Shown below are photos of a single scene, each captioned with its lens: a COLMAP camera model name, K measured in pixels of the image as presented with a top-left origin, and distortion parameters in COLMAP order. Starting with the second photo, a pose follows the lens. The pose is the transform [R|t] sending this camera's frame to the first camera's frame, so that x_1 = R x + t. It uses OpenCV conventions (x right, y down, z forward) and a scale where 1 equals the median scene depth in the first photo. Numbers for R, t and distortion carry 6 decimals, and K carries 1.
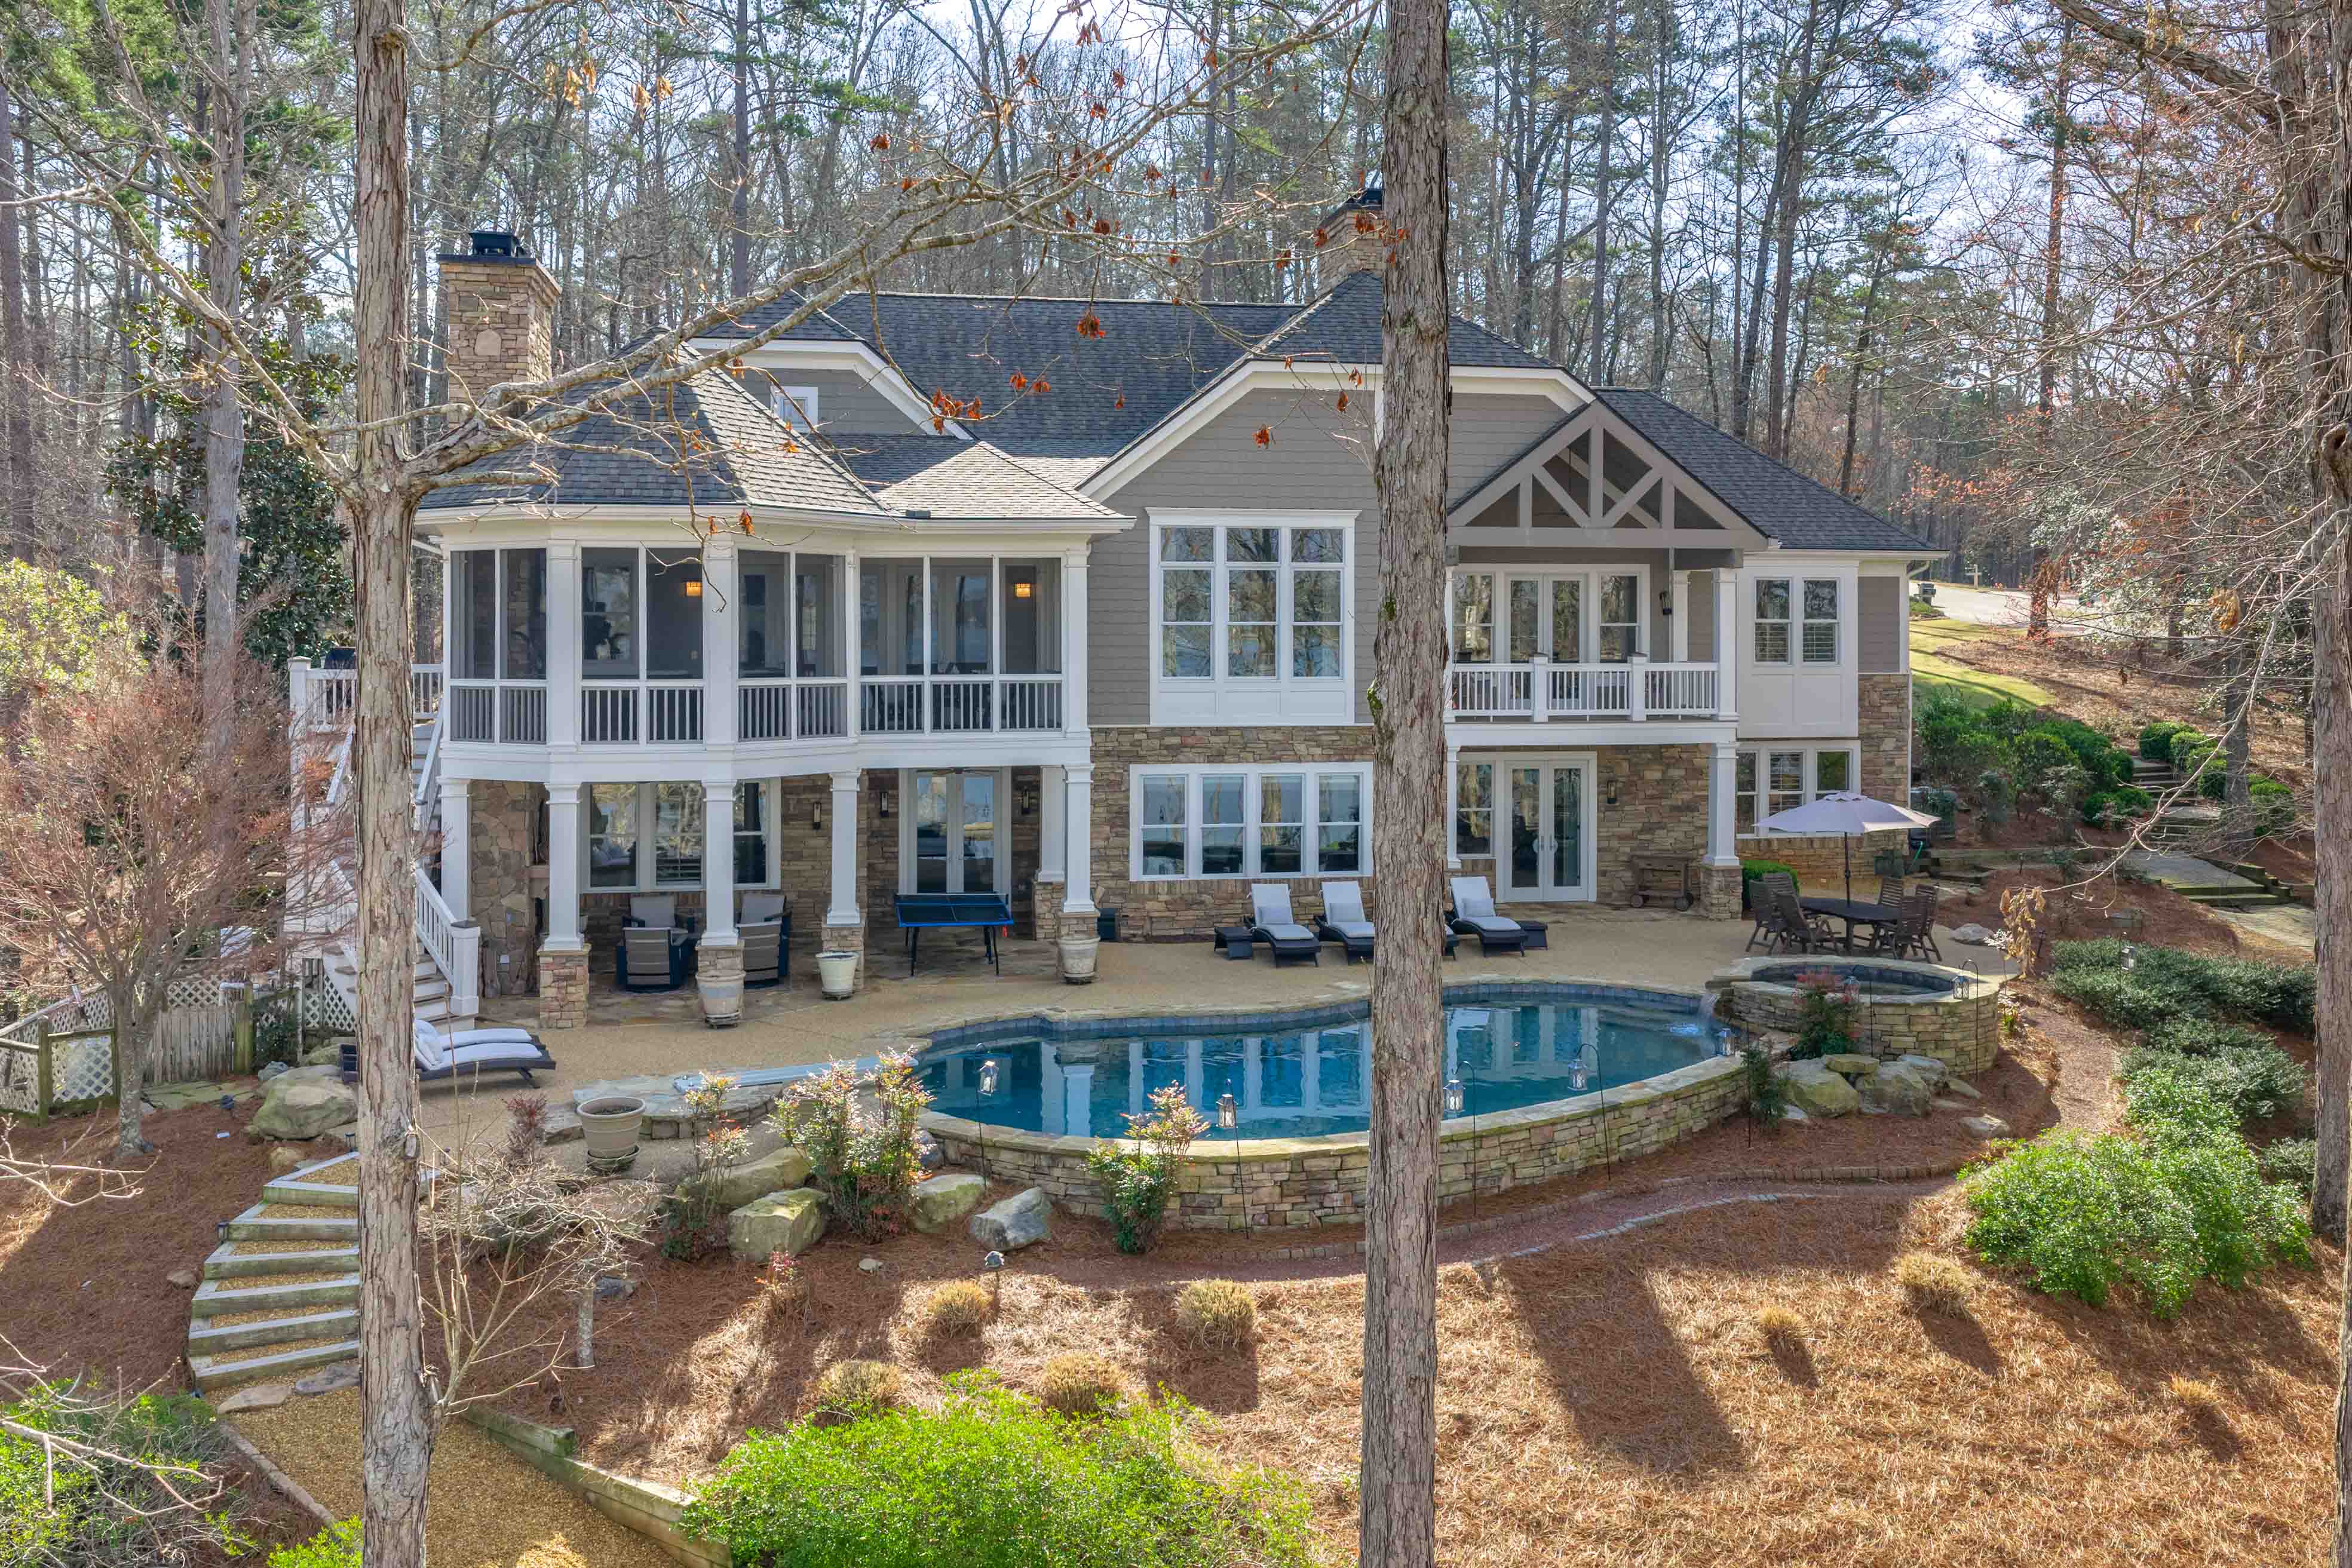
lens RADIAL K [[1981.0, 0, 1154.0], [0, 1981.0, 686.7], [0, 0, 1]] dist [0.011920, -0.021315]
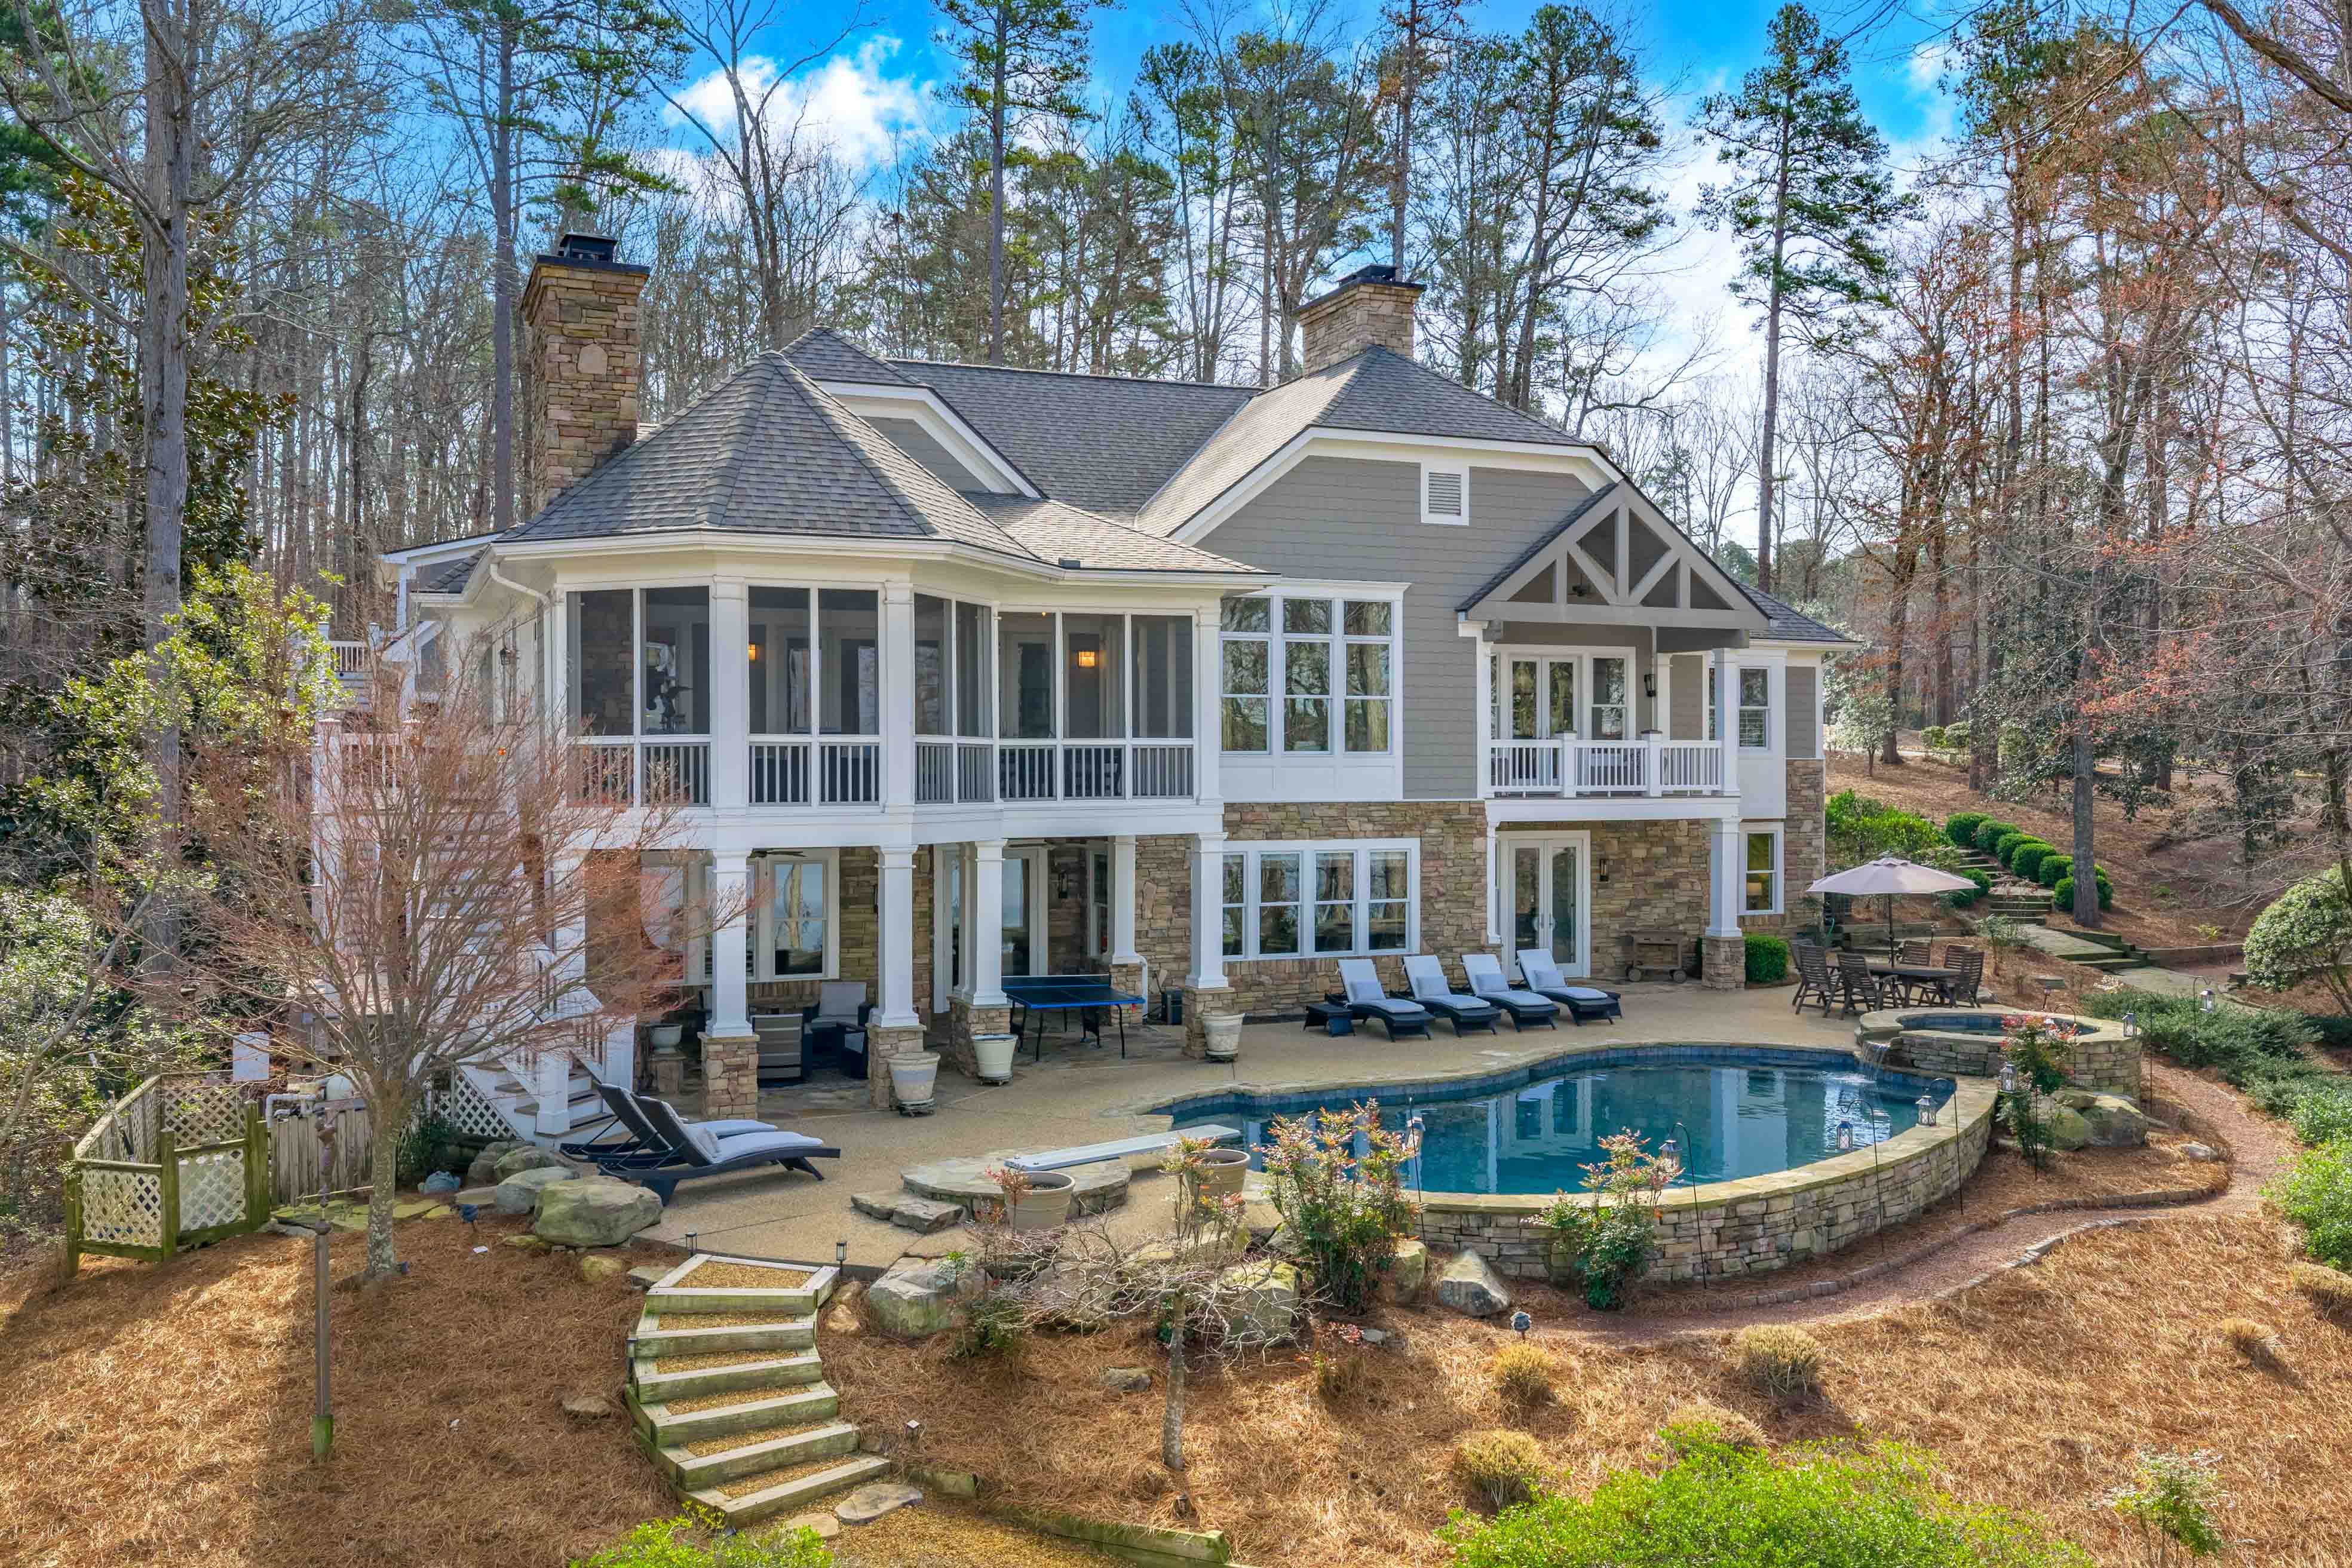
lens RADIAL K [[1981.0, 0, 1176.1], [0, 1981.0, 782.5], [0, 0, 1]] dist [0.011920, -0.021315]
pose [[0.973250, -0.001508, 0.229745, -0.242105], [0.005665, 0.999832, -0.017437, 0.027818], [-0.229680, 0.018272, 0.973095, 0.067715]]
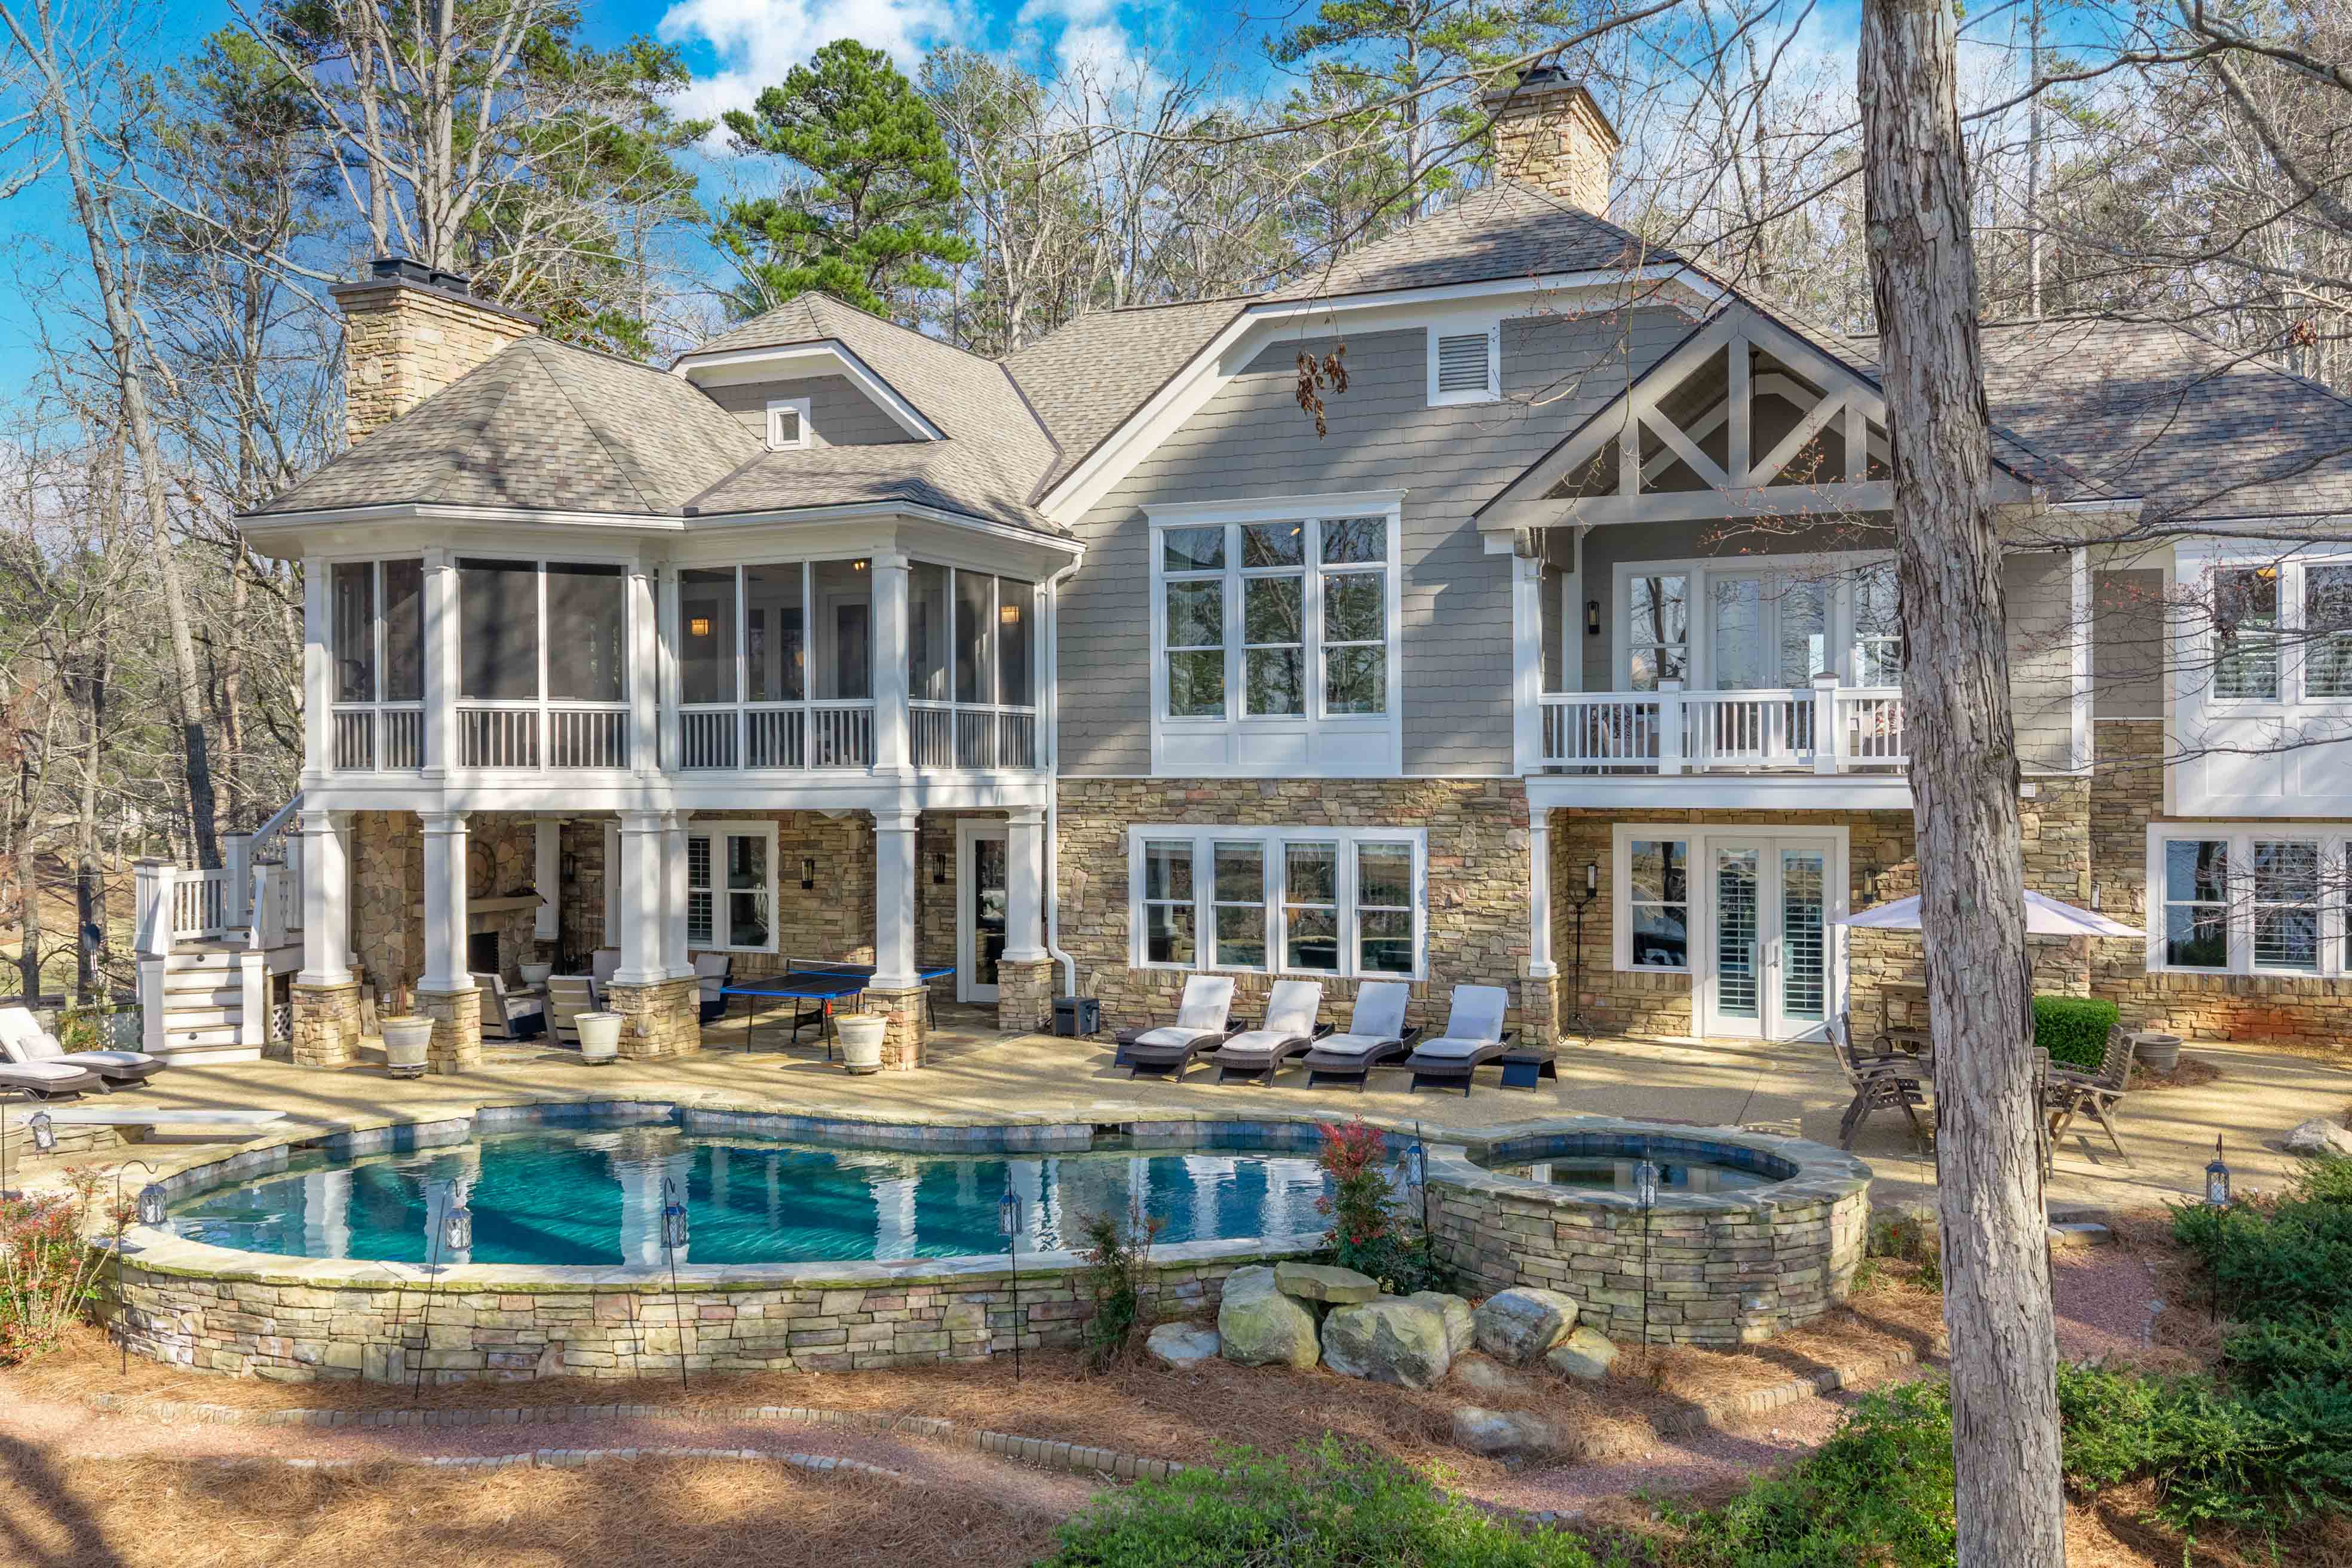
lens RADIAL K [[1981.0, 0, 1181.8], [0, 1981.0, 787.8], [0, 0, 1]] dist [0.011920, -0.021315]
pose [[0.834681, 0.003163, -0.550725, 0.456200], [-0.012385, 0.999838, -0.013027, 0.035306], [0.550595, 0.017694, 0.834585, 0.339493]]
